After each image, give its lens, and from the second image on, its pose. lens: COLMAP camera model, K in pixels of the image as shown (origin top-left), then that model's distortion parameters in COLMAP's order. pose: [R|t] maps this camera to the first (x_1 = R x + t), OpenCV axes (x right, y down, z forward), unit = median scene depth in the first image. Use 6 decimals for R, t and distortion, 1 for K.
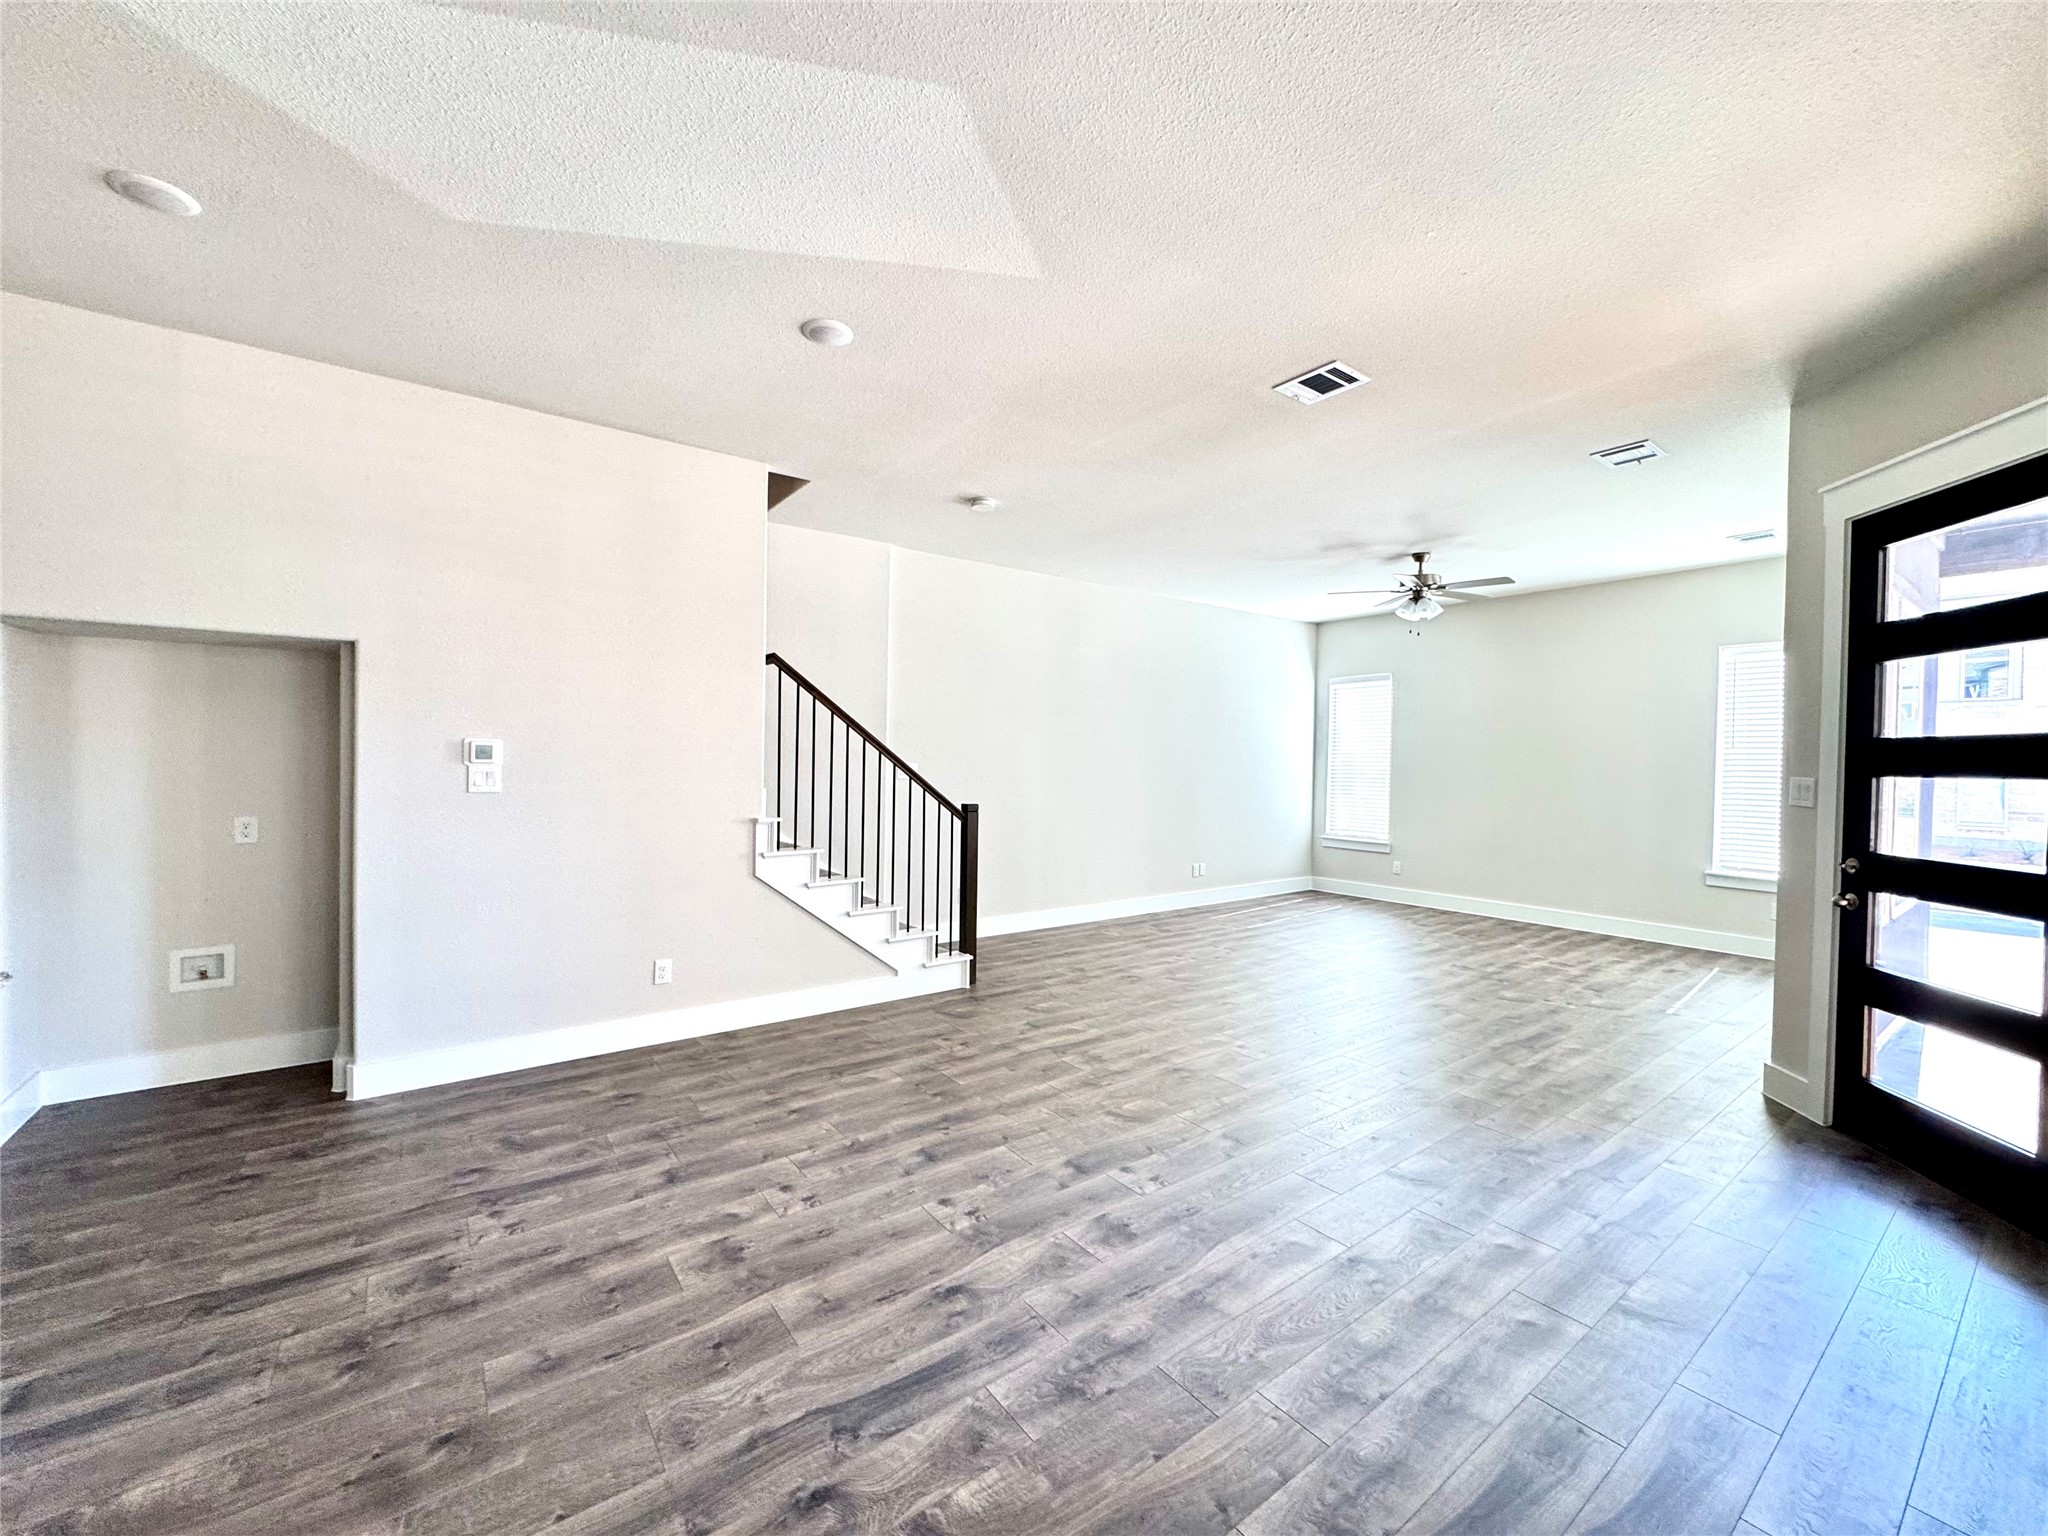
lens RADIAL K [[817.2, 0, 1027.0], [0, 817.2, 765.4], [0, 0, 1]] dist [-0.000552, -0.000025]
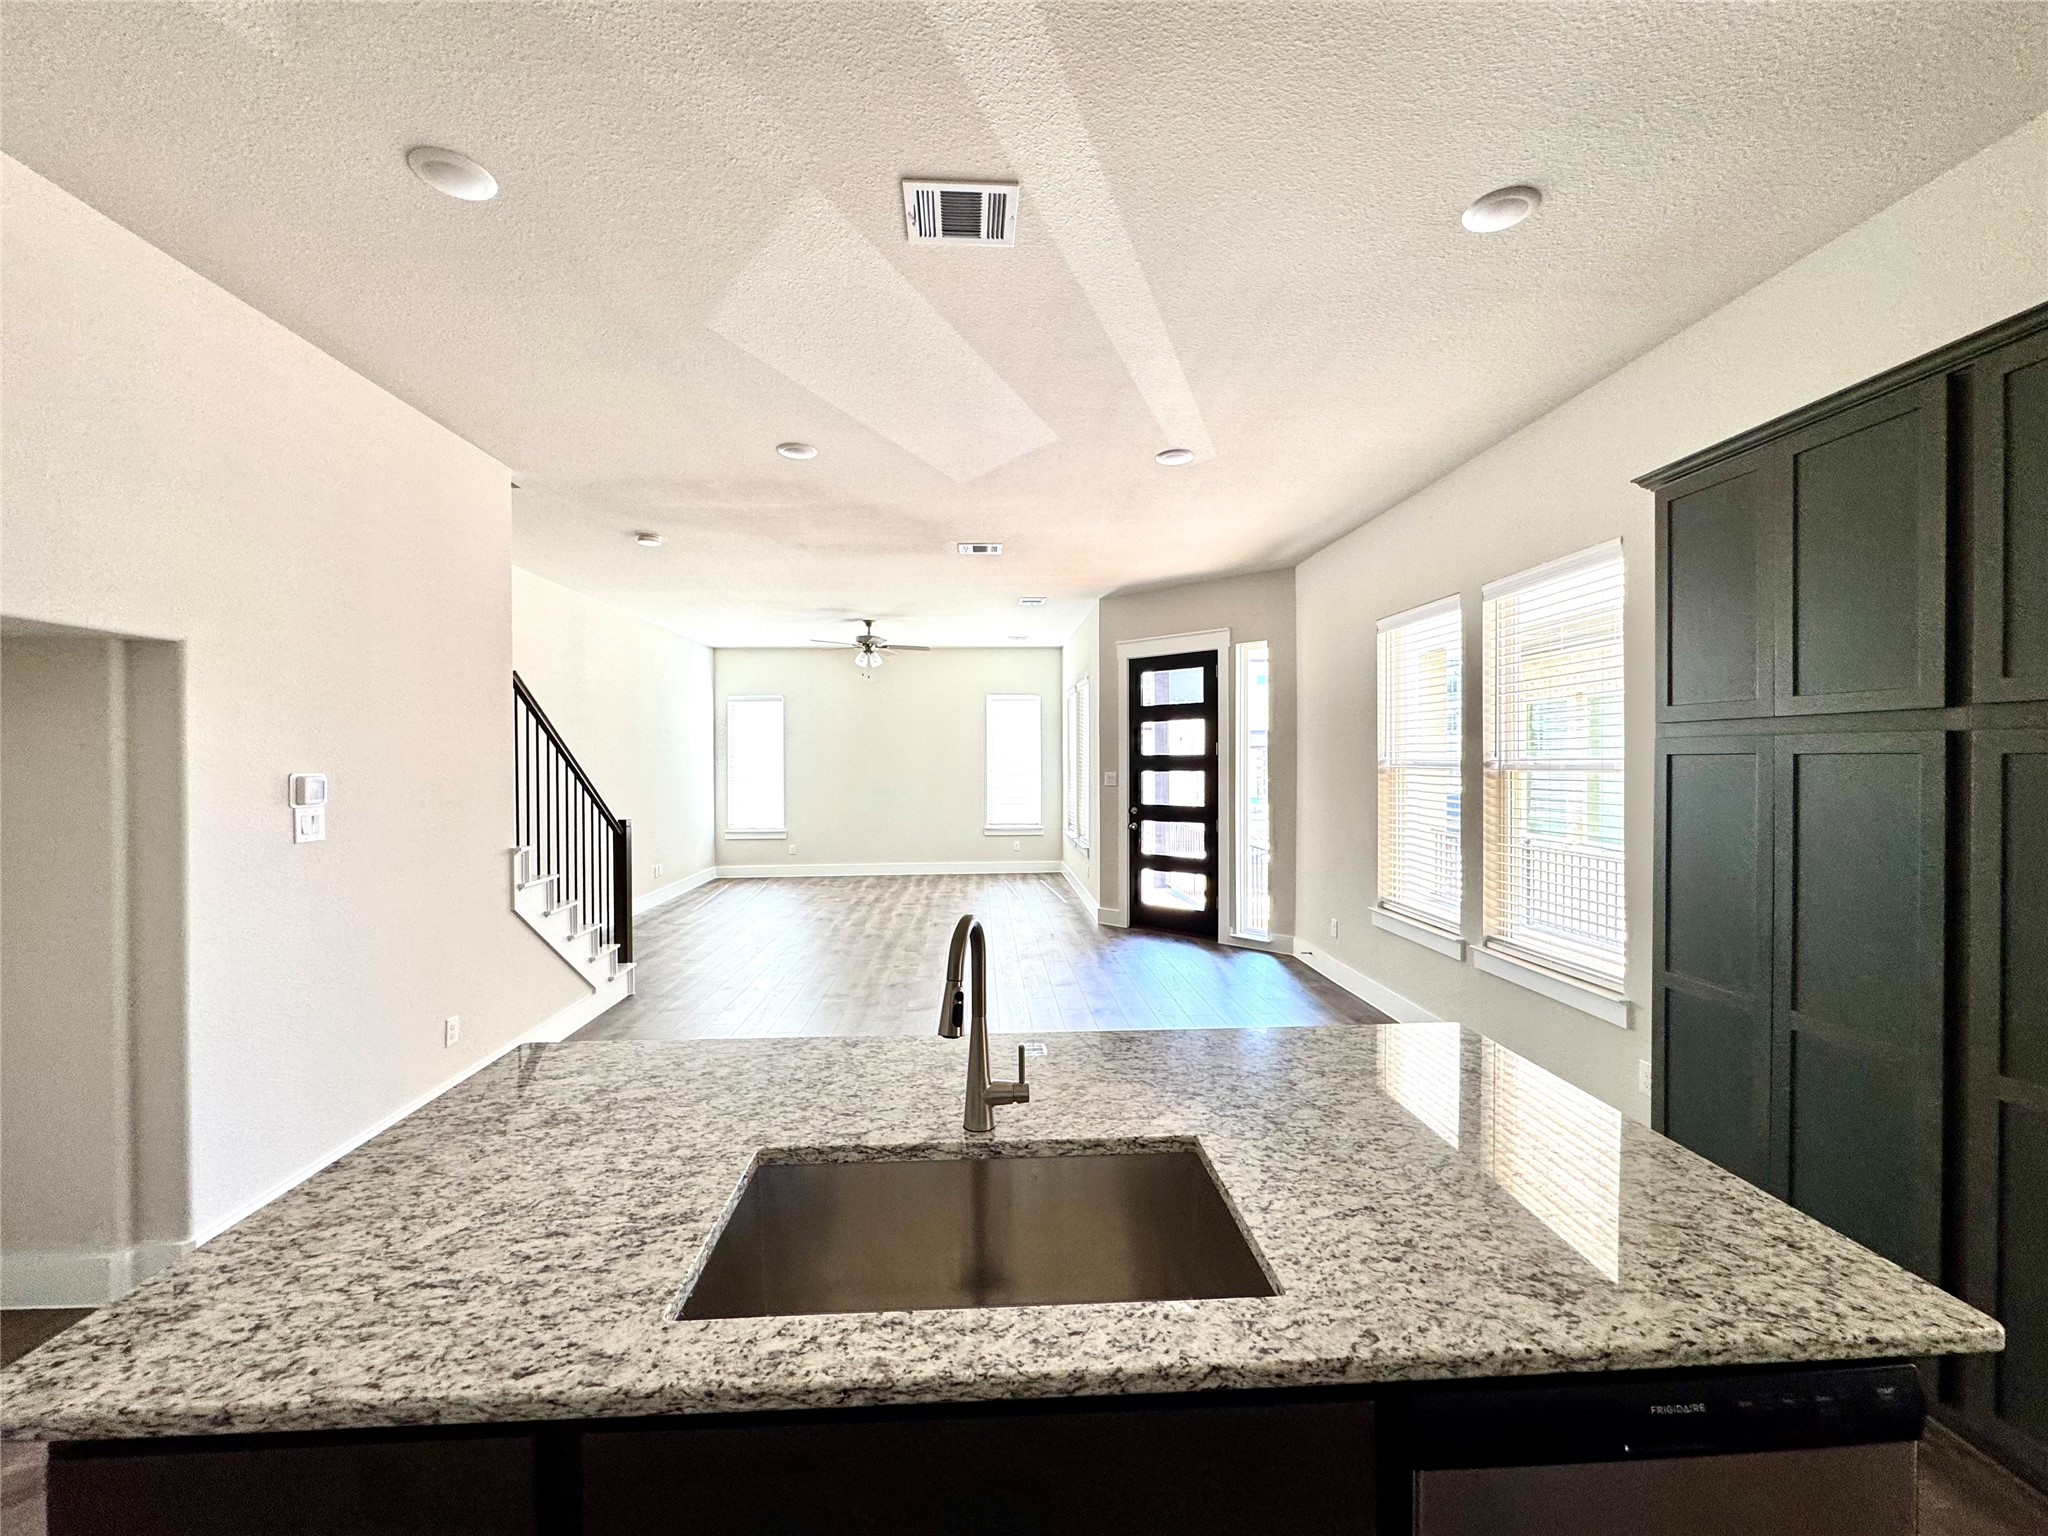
lens RADIAL K [[815.8, 0, 1024.0], [0, 815.8, 768.0], [0, 0, 1]] dist [-0.001293, -0.000252]
pose [[0.552269, -0.026428, 0.833247, -0.673586], [0.021397, 0.999617, 0.017523, -0.027396], [-0.833392, 0.008151, 0.552623, -0.005031]]
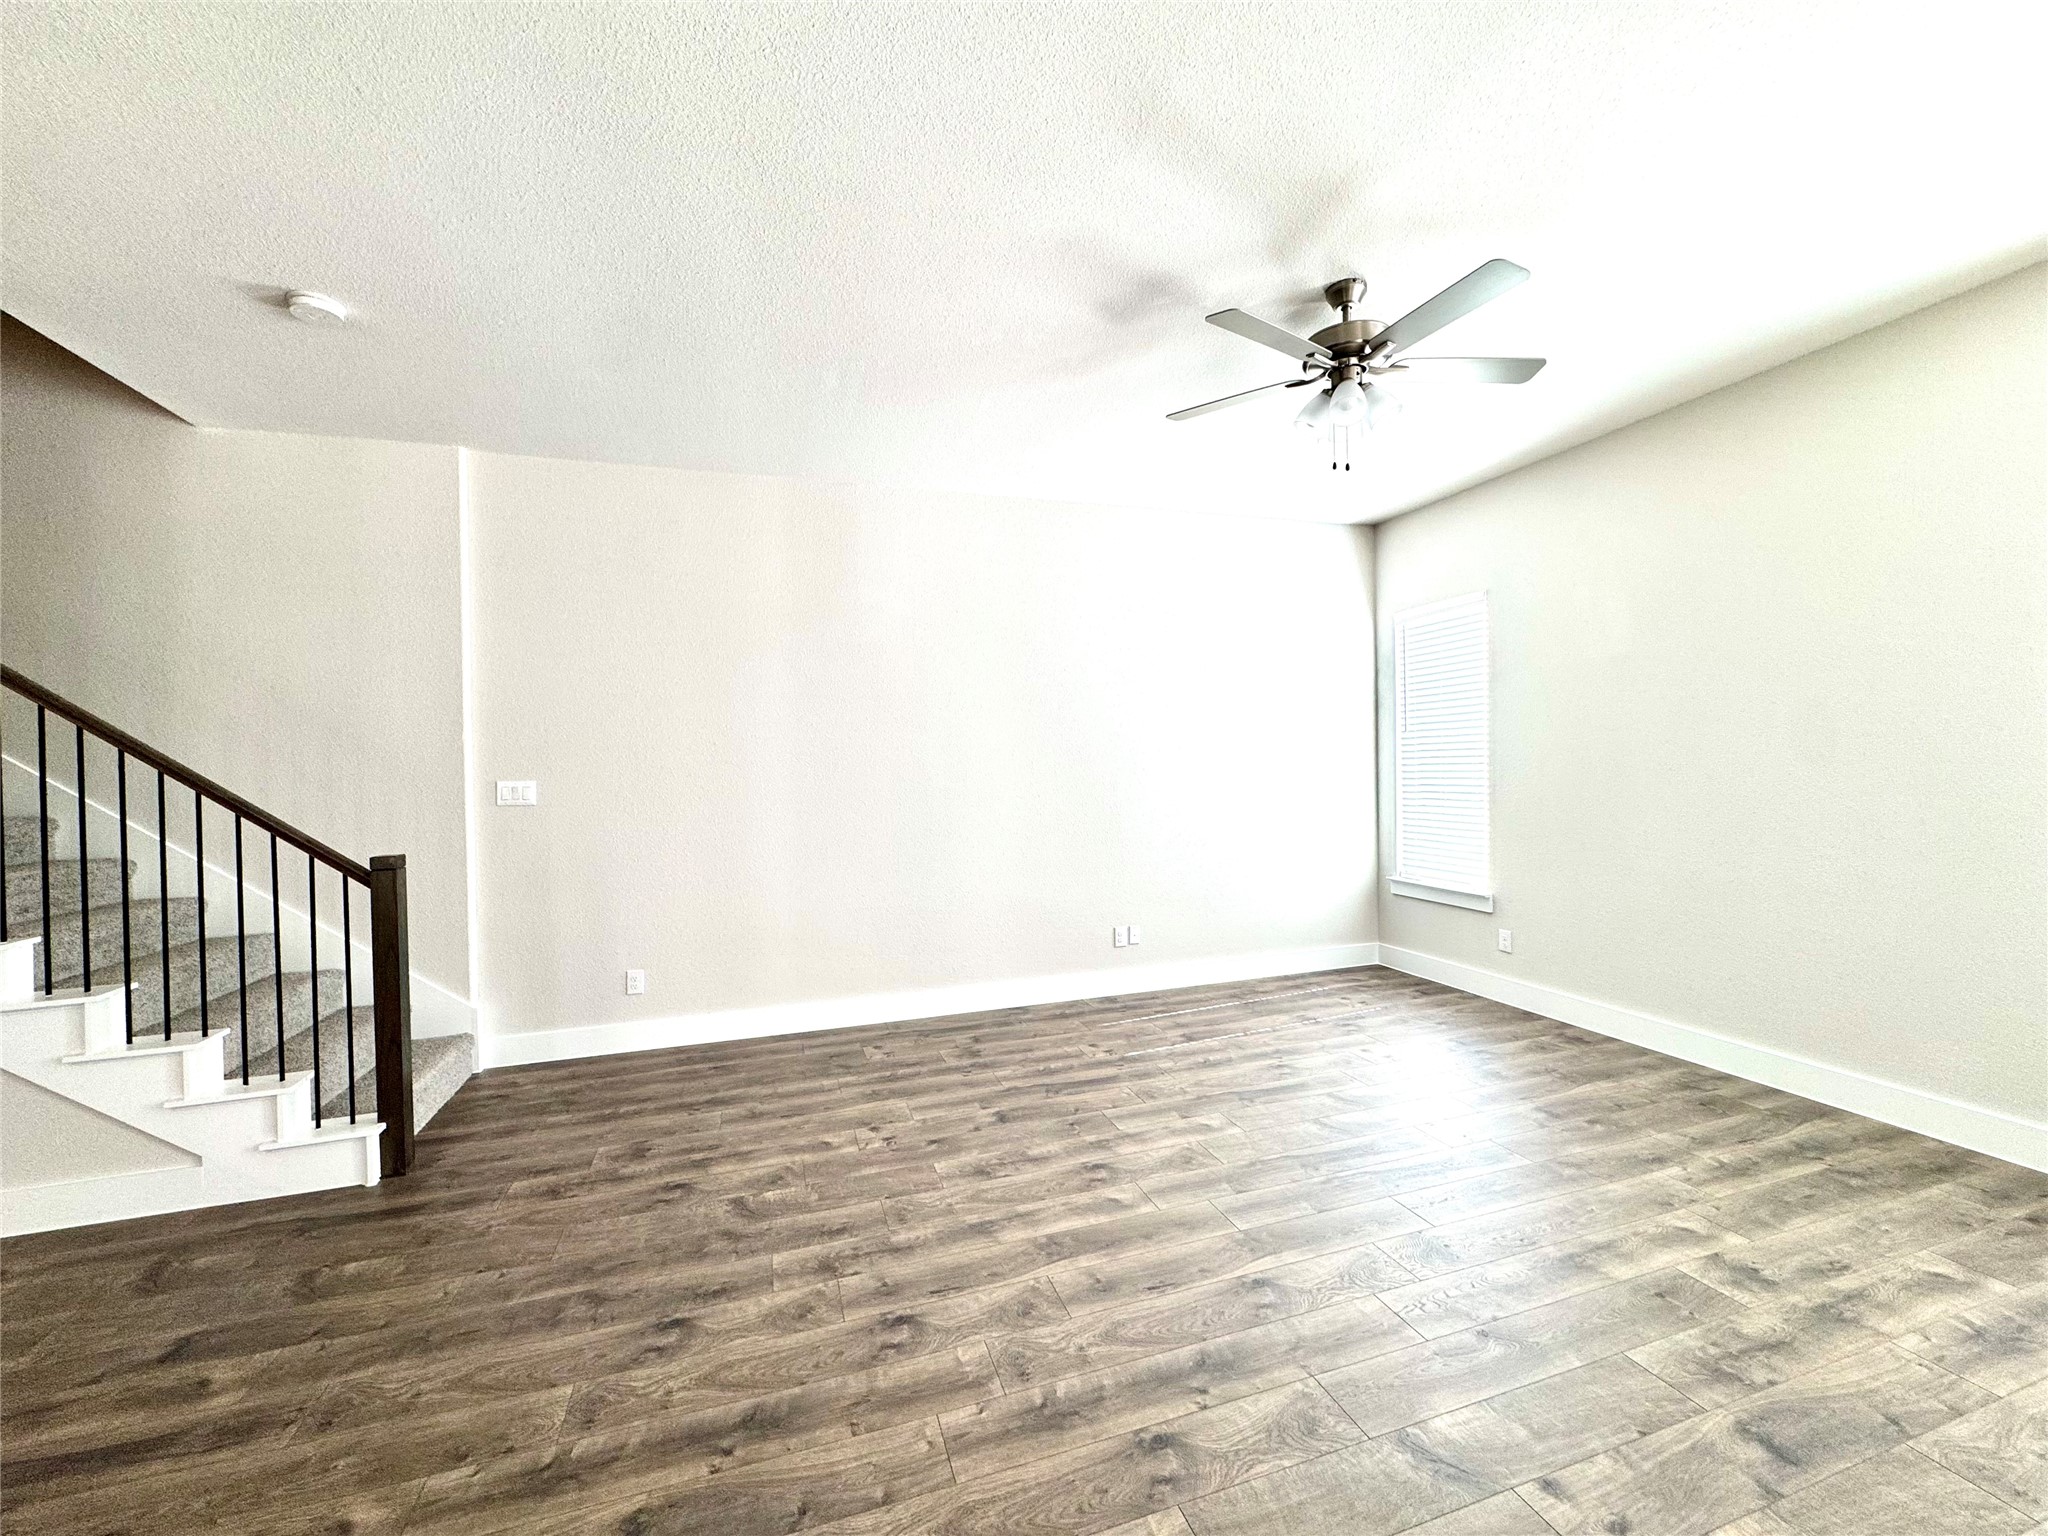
lens RADIAL K [[815.8, 0, 1024.0], [0, 815.8, 768.0], [0, 0, 1]] dist [-0.001293, -0.000252]
pose [[0.945881, -0.028067, -0.323297, 0.546837], [0.028861, 0.999581, -0.002341, -0.000063], [0.323228, -0.007116, 0.946295, 0.625992]]
